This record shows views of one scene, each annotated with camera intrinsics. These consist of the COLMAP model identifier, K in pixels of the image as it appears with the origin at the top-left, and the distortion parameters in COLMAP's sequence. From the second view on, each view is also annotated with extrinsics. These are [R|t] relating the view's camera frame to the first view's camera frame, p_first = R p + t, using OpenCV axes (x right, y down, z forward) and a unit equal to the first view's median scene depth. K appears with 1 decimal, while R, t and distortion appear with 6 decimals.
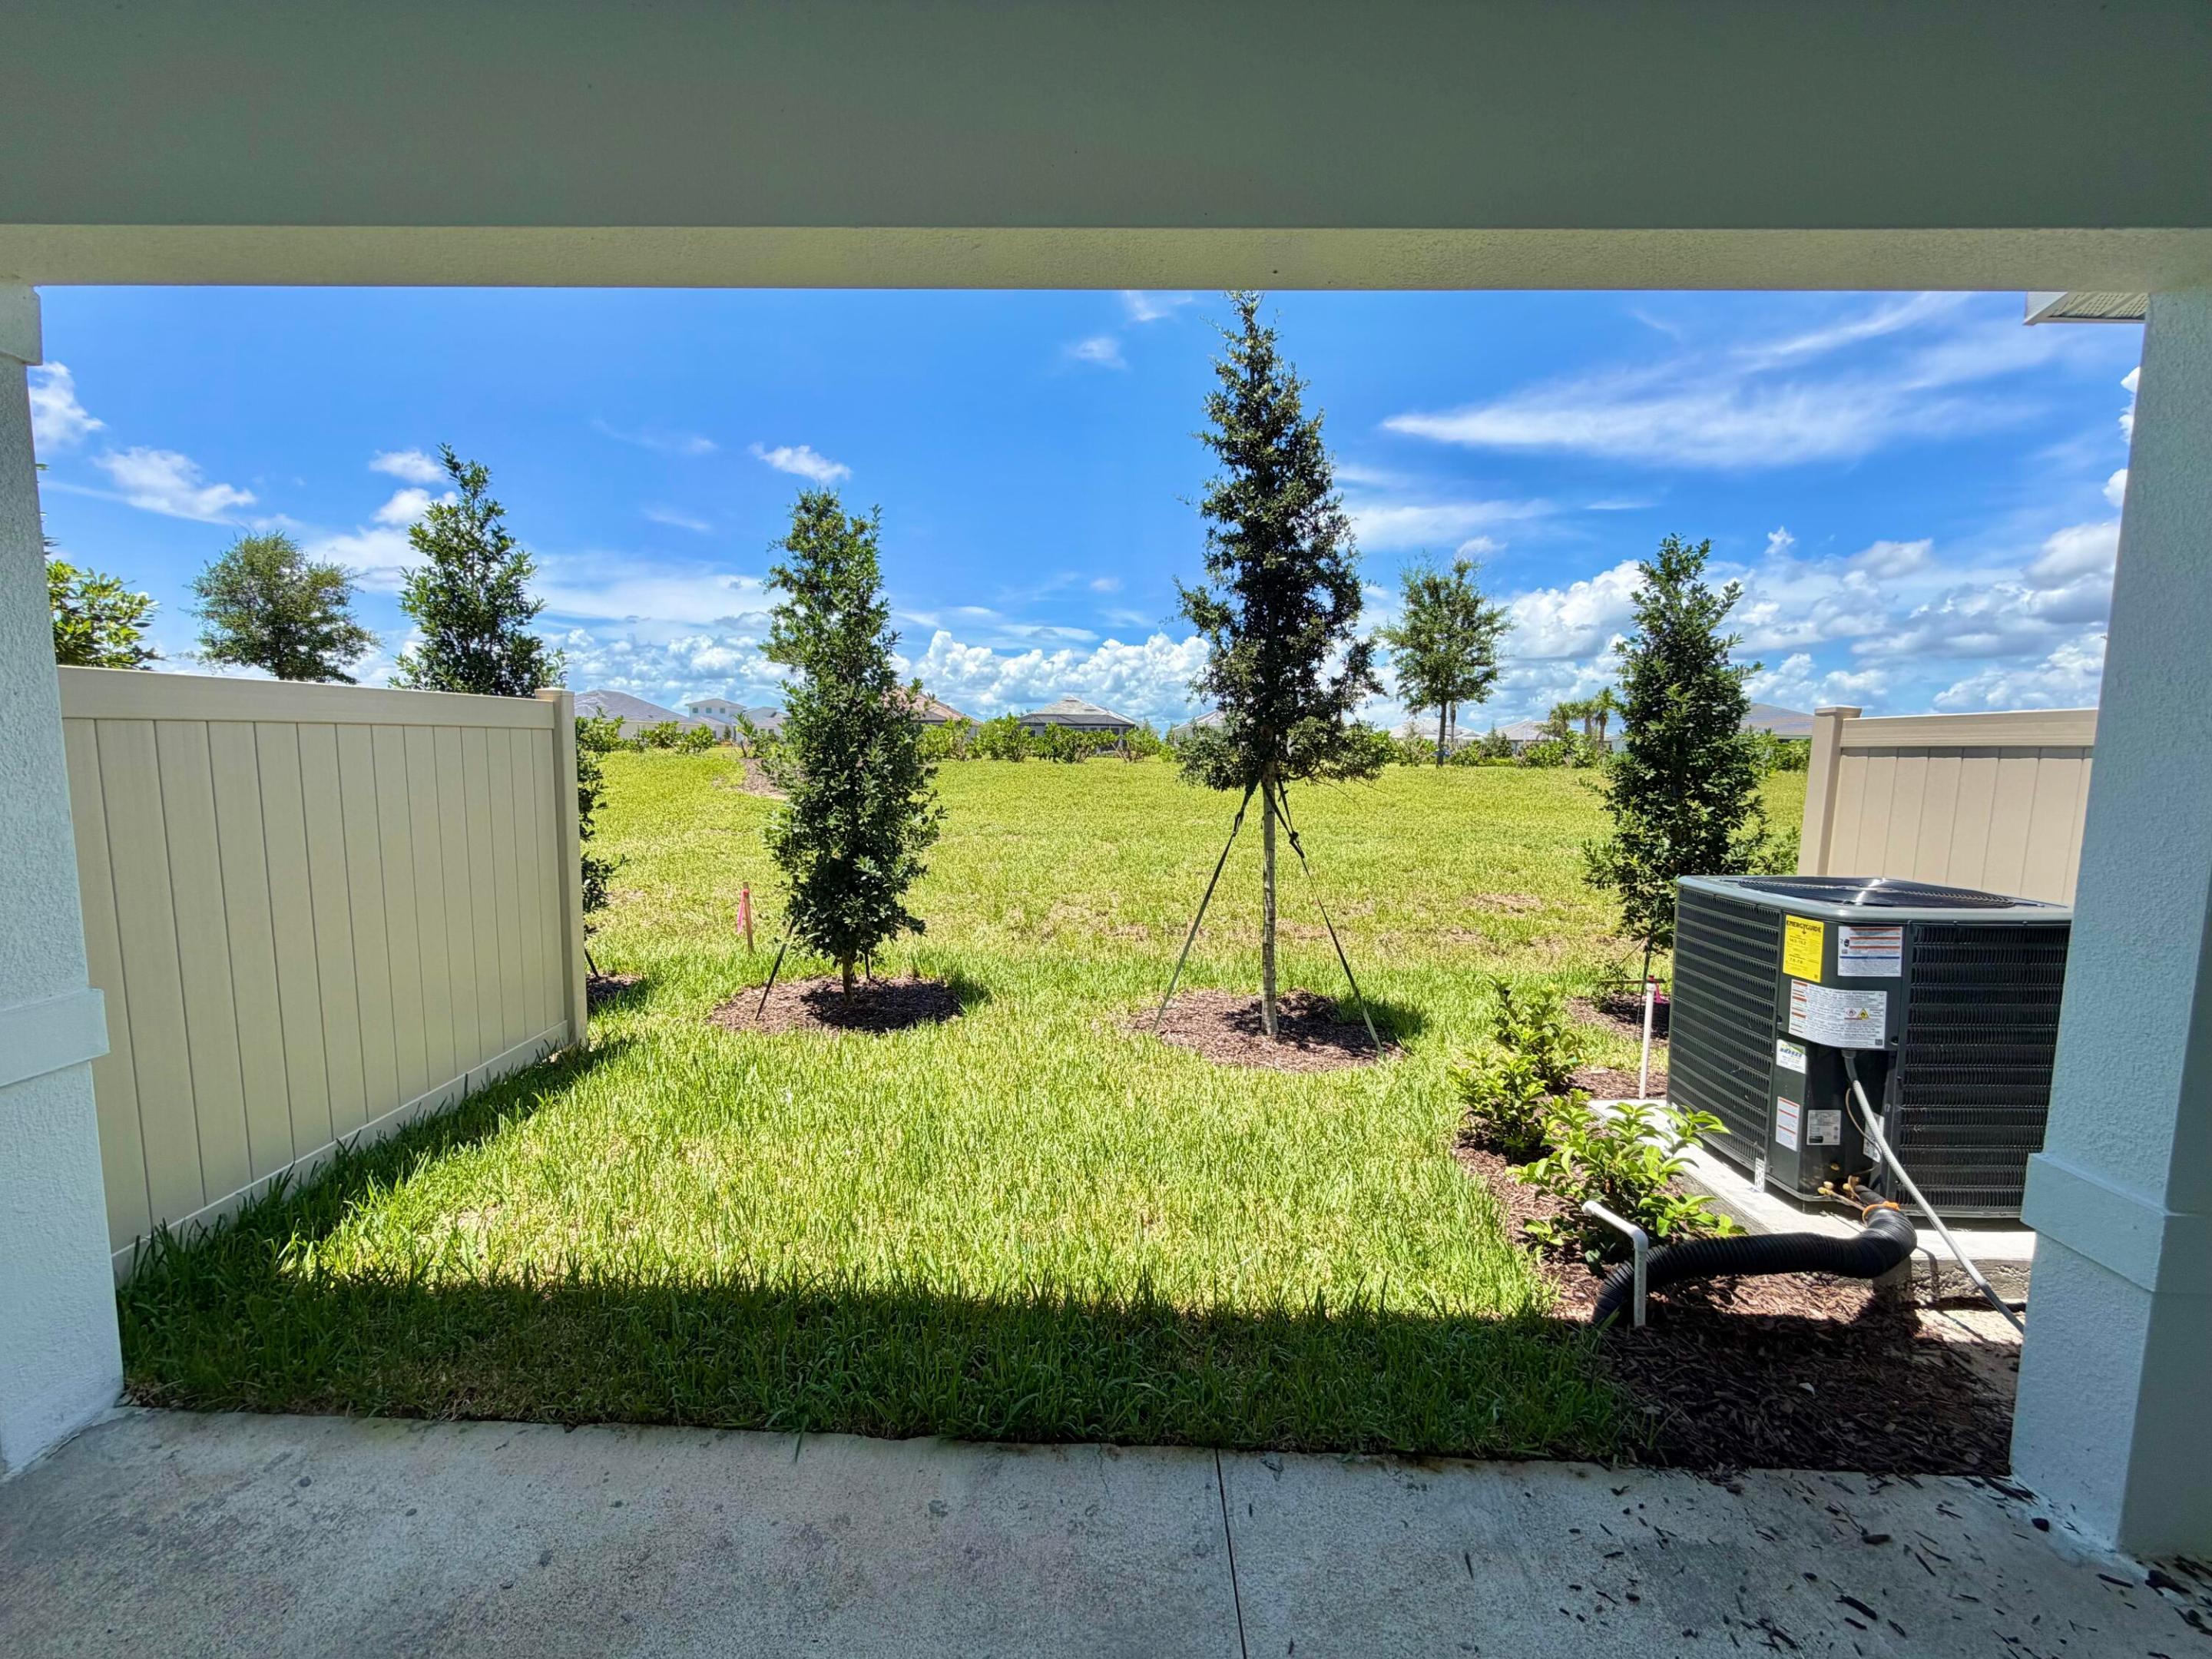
lens RADIAL K [[883.6, 0, 1093.3], [0, 883.6, 838.9], [0, 0, 1]] dist [-0.000131, 0.000805]
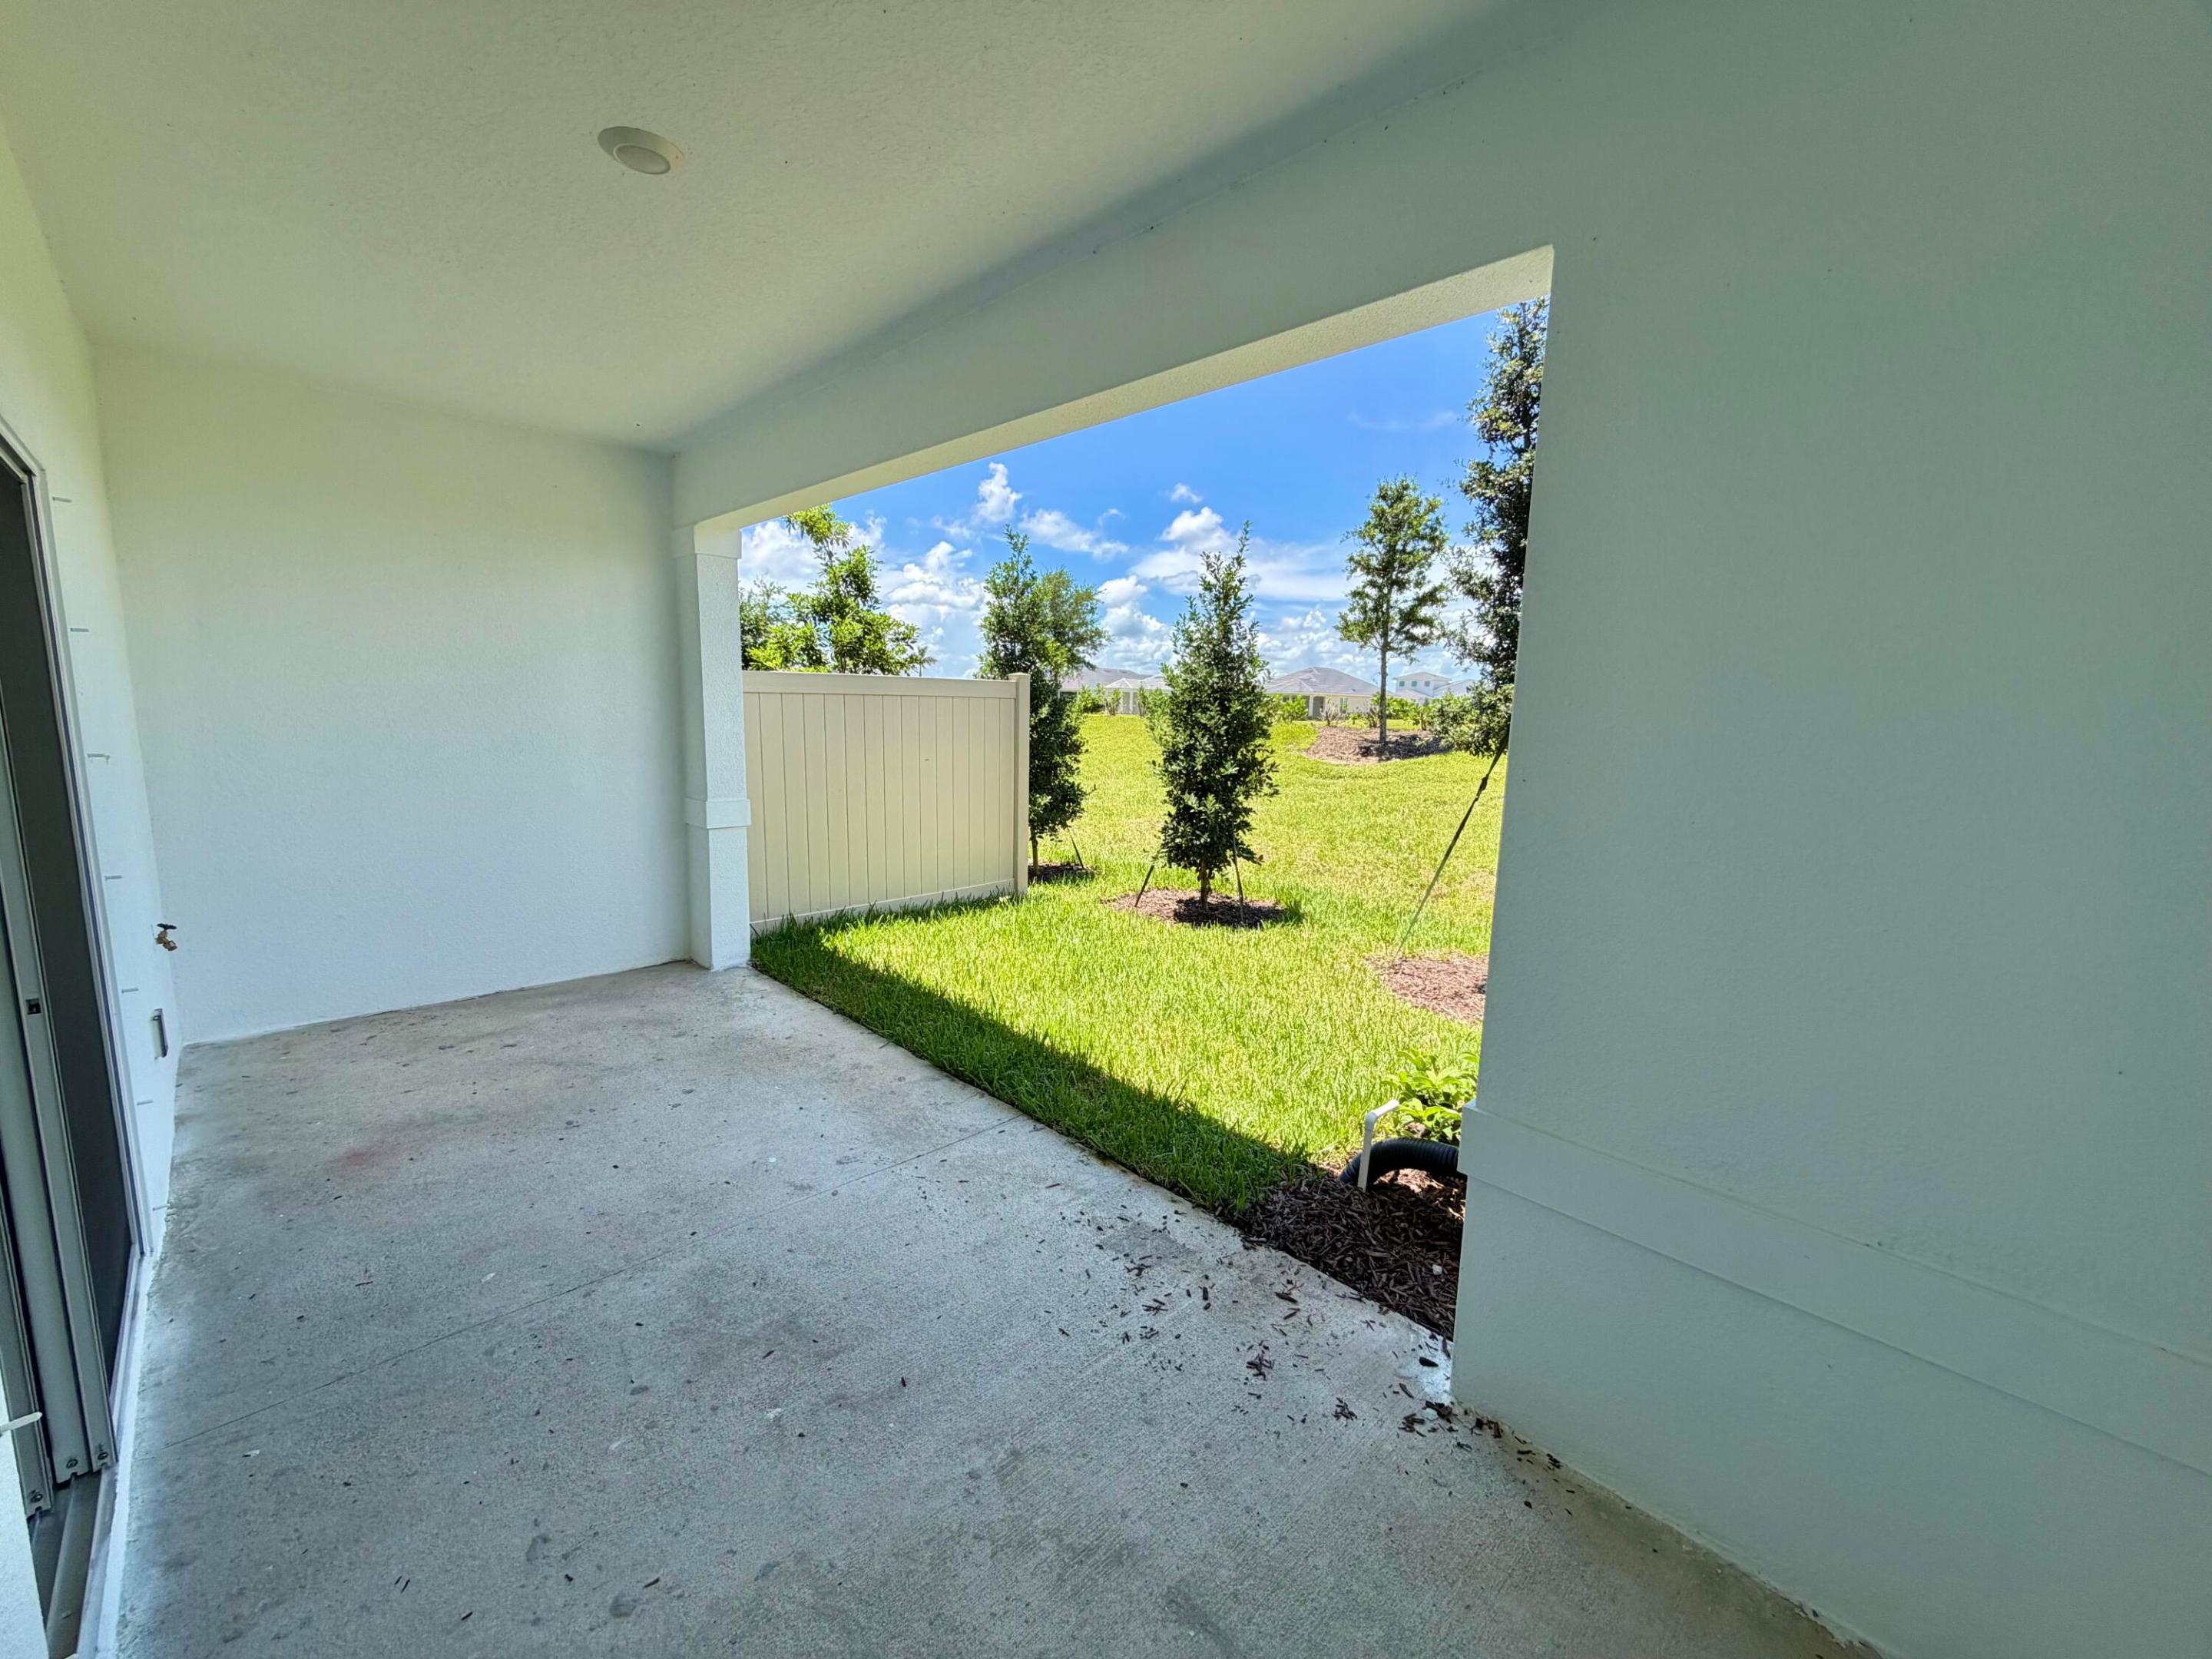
lens RADIAL K [[883.6, 0, 1108.7], [0, 883.6, 852.3], [0, 0, 1]] dist [-0.000131, 0.000805]
pose [[0.725362, 0.115811, -0.678556, 0.531923], [-0.085061, 0.993271, 0.078596, 0.010599], [0.683092, 0.000708, 0.730332, -0.061355]]
